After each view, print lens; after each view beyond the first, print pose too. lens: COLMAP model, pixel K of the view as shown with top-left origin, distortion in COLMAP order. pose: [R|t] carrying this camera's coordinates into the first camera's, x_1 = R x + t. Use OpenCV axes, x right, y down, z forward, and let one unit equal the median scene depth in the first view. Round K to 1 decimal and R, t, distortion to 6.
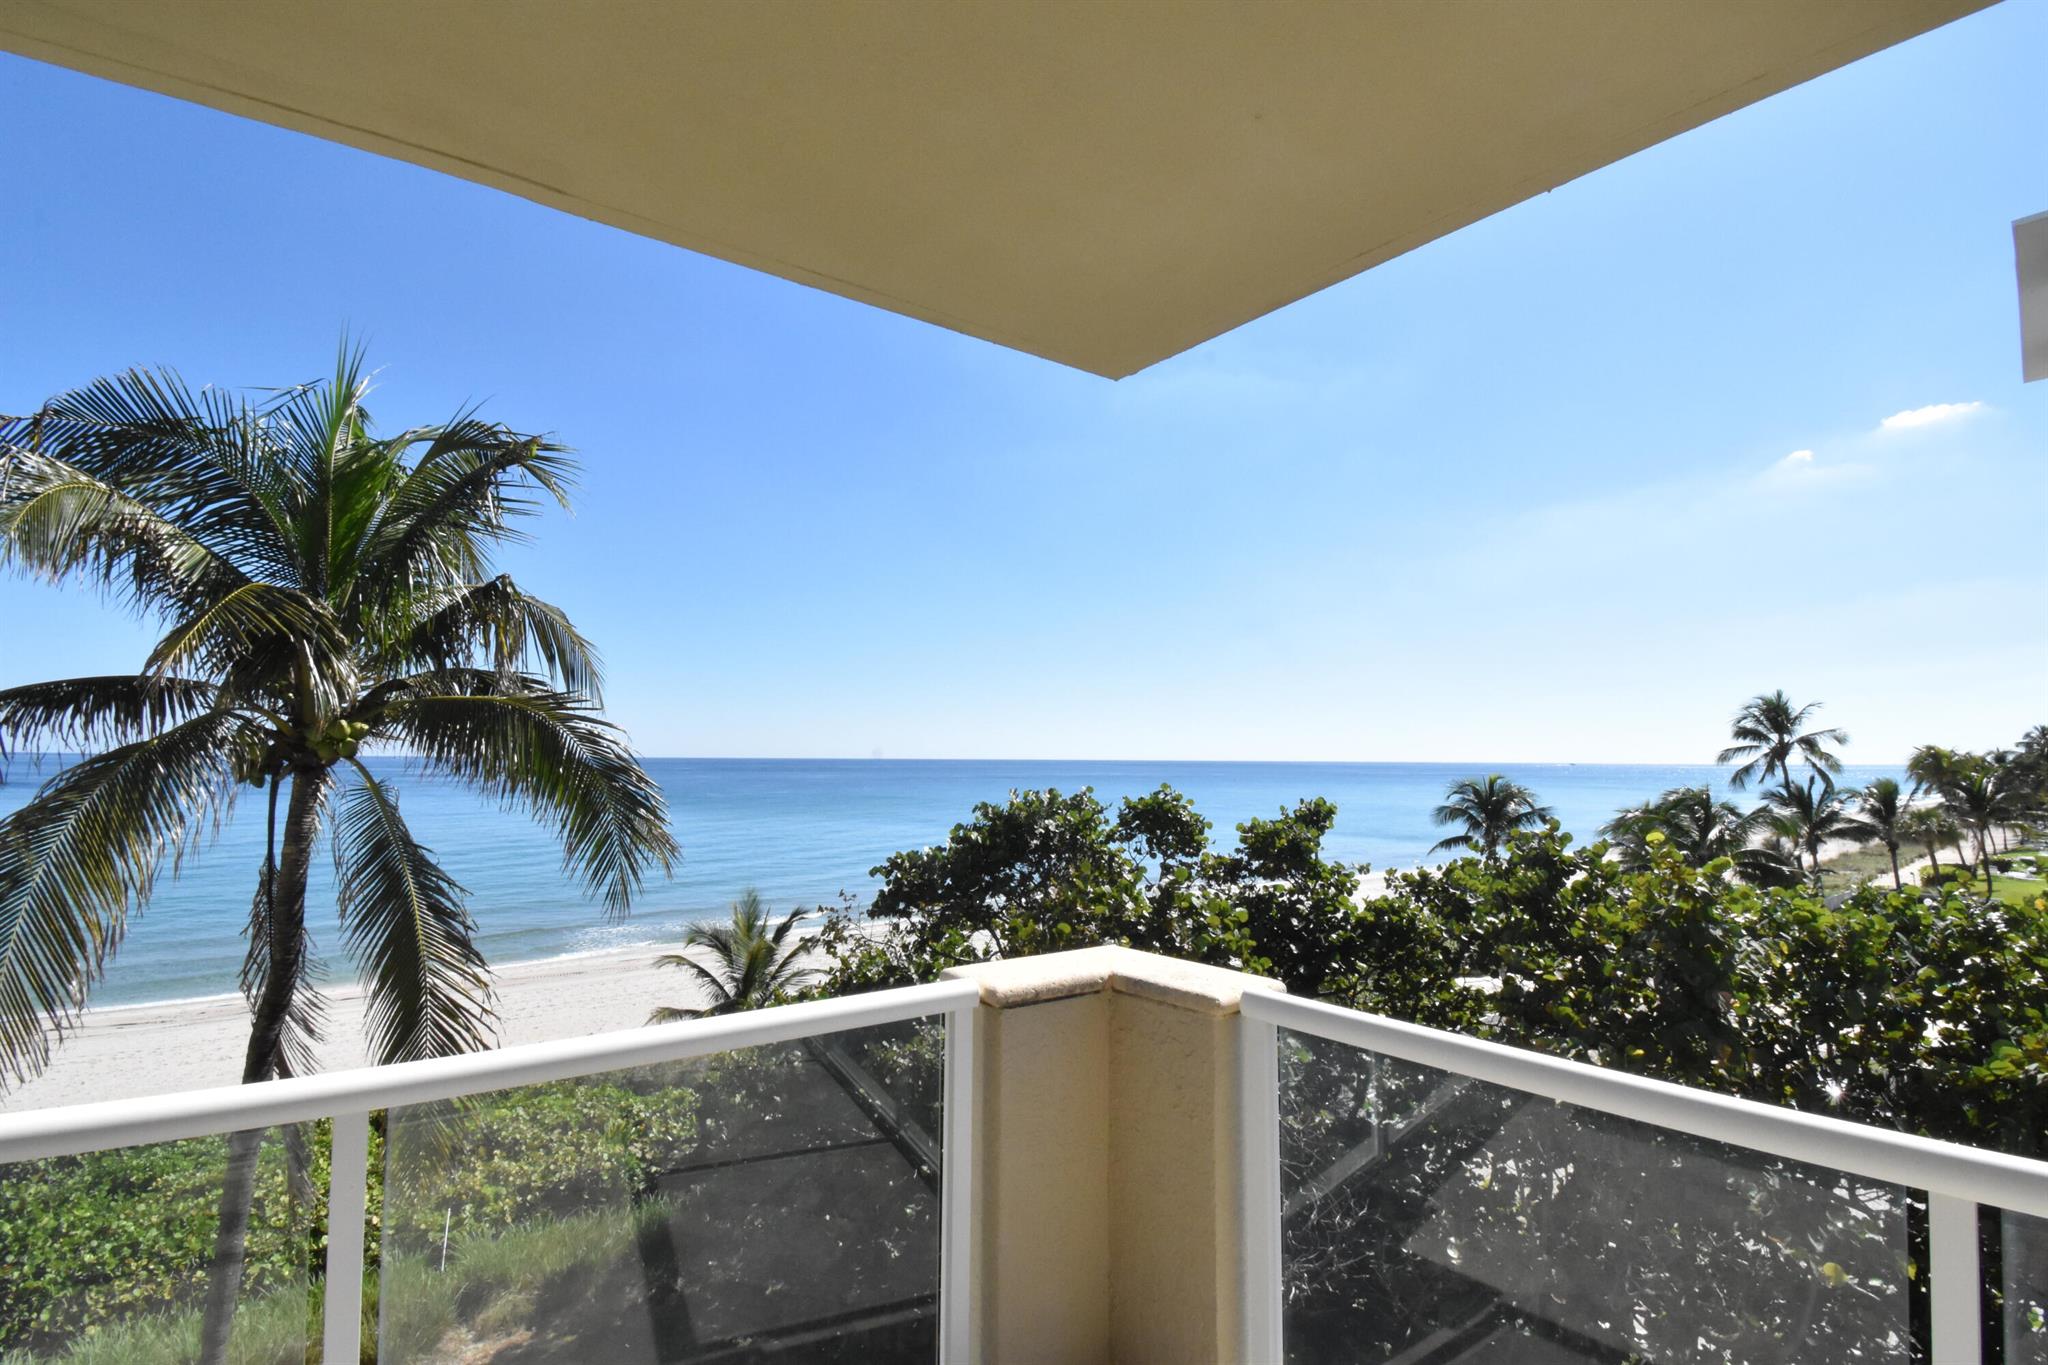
lens RADIAL K [[904.9, 0, 1042.0], [0, 904.9, 666.6], [0, 0, 1]] dist [0.004889, -0.015634]
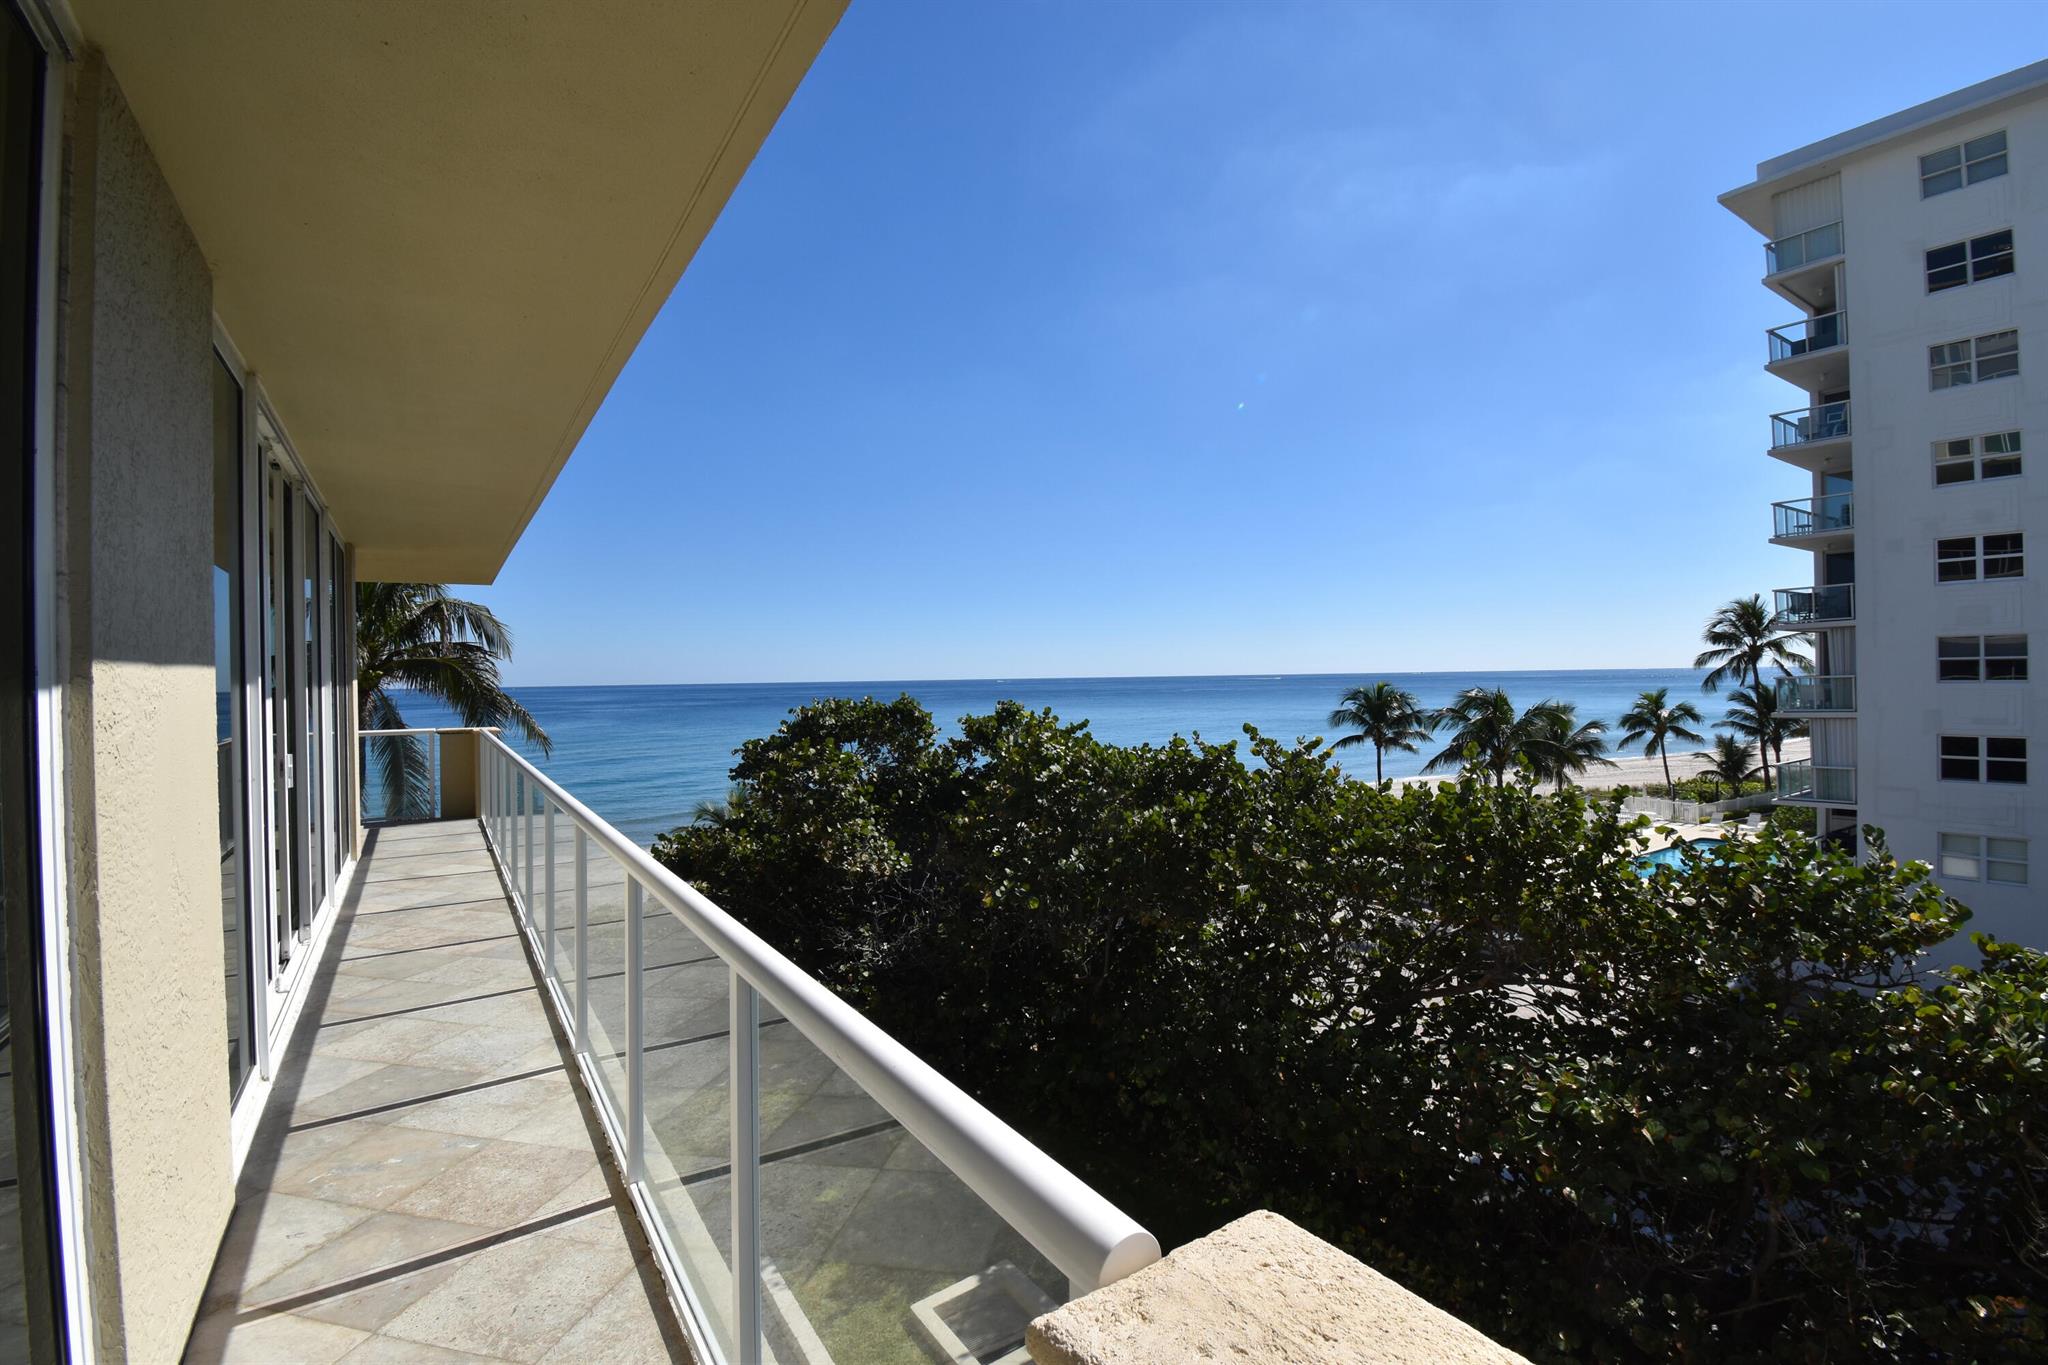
lens RADIAL K [[904.9, 0, 1038.7], [0, 904.9, 669.2], [0, 0, 1]] dist [0.004889, -0.015634]
pose [[0.993973, -0.022454, -0.107301, 0.513410], [0.032358, 0.995282, 0.091464, -0.043757], [0.104741, -0.094385, 0.990010, -0.483000]]
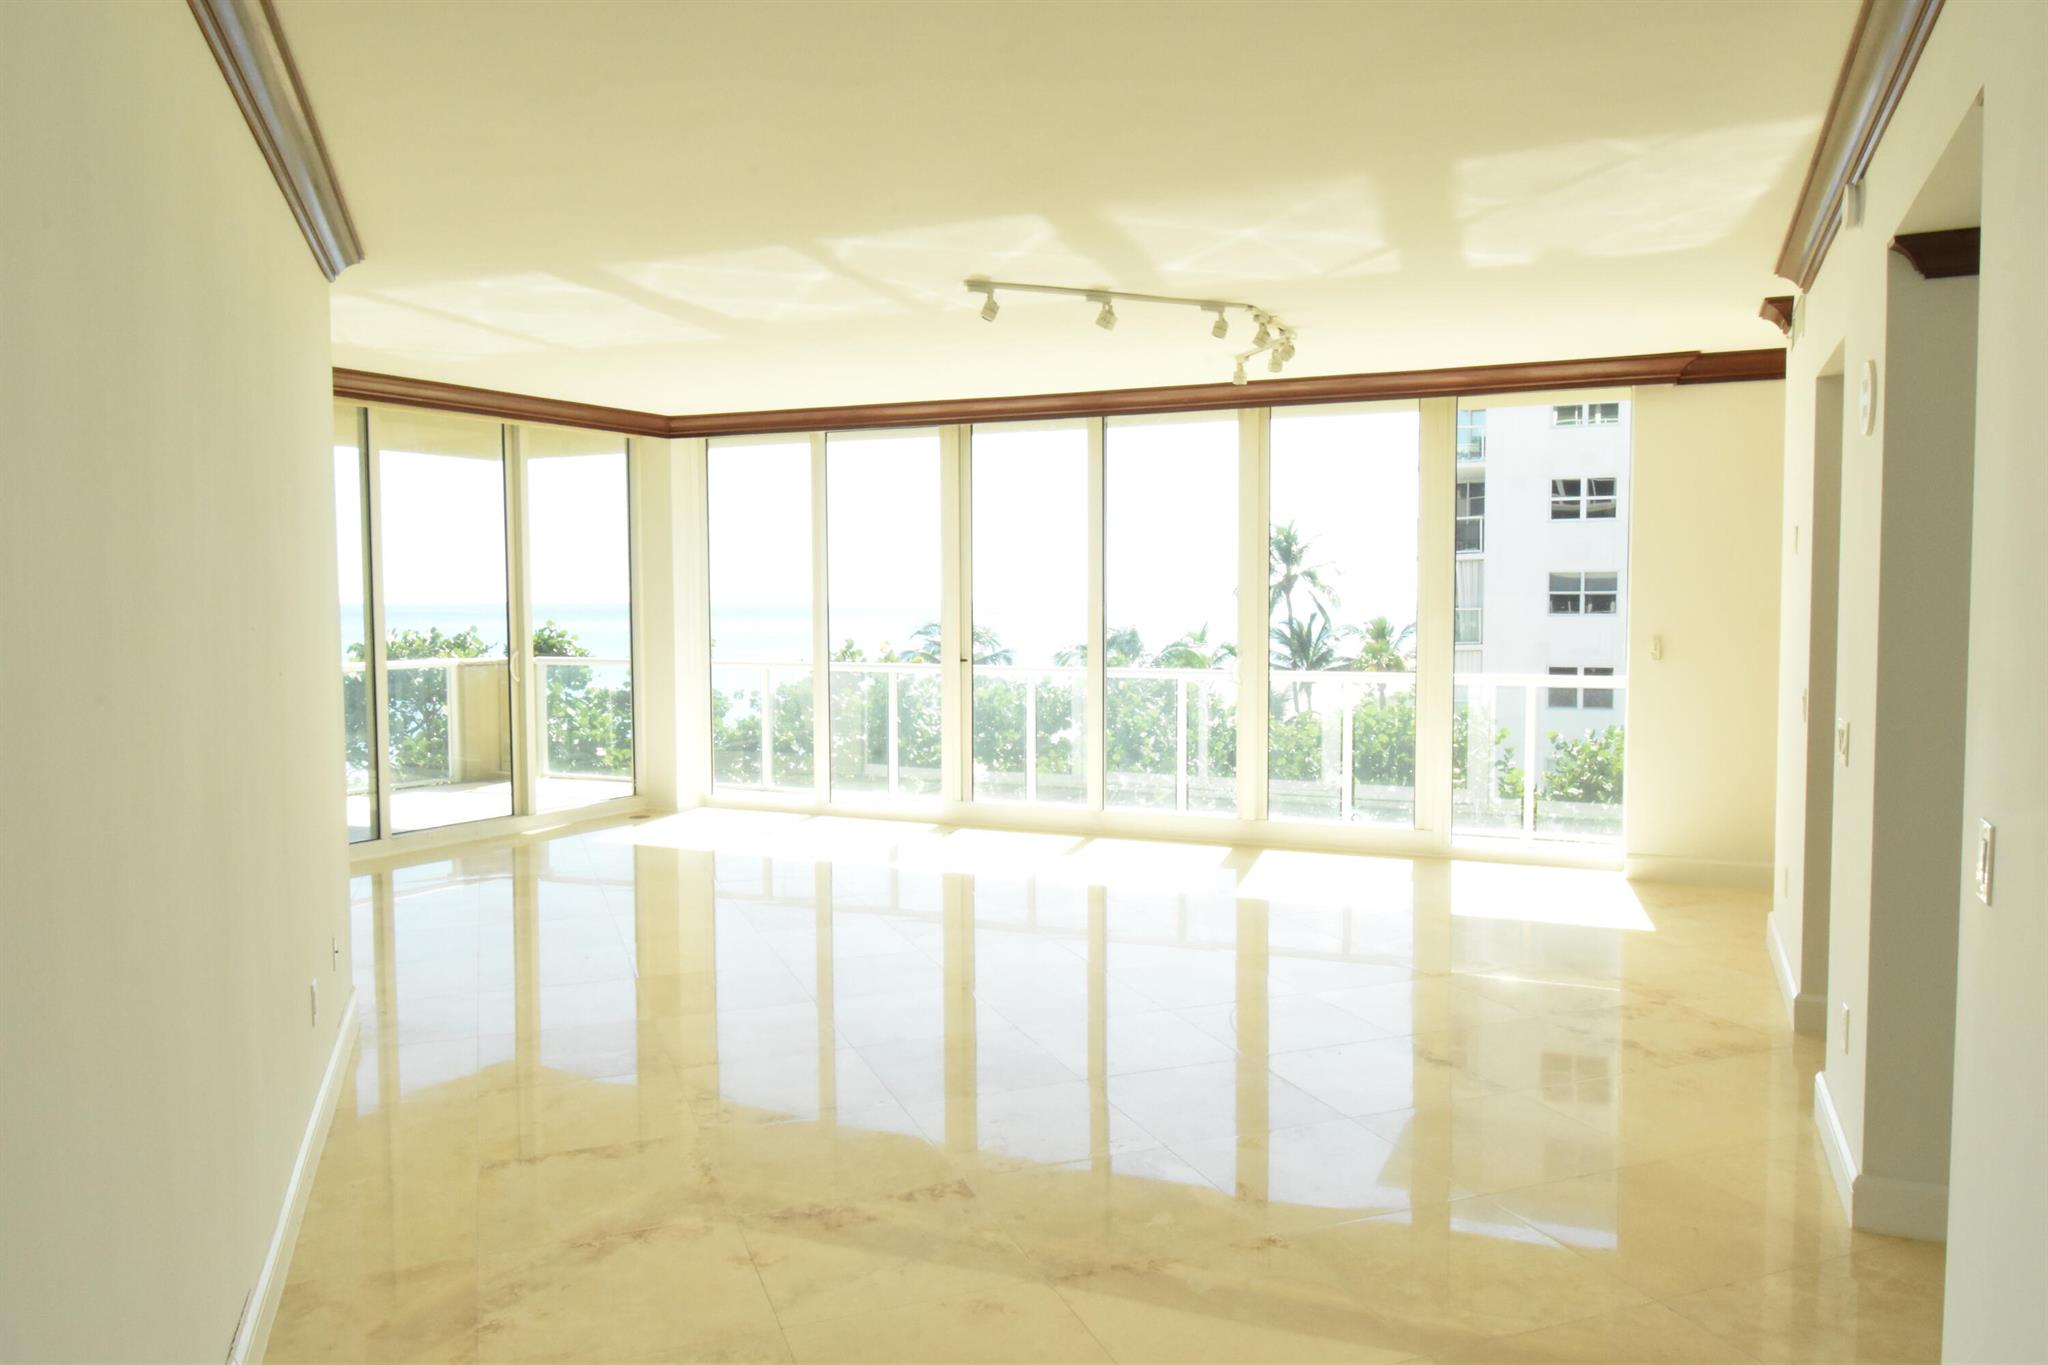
lens RADIAL K [[1403.8, 0, 1025.7], [0, 1403.8, 675.1], [0, 0, 1]] dist [0.005555, -0.008416]
pose [[0.905861, -0.032052, 0.422360, -0.053962], [-0.033957, 0.988429, 0.147837, -0.067432], [-0.422212, -0.148262, 0.894291, -0.688754]]
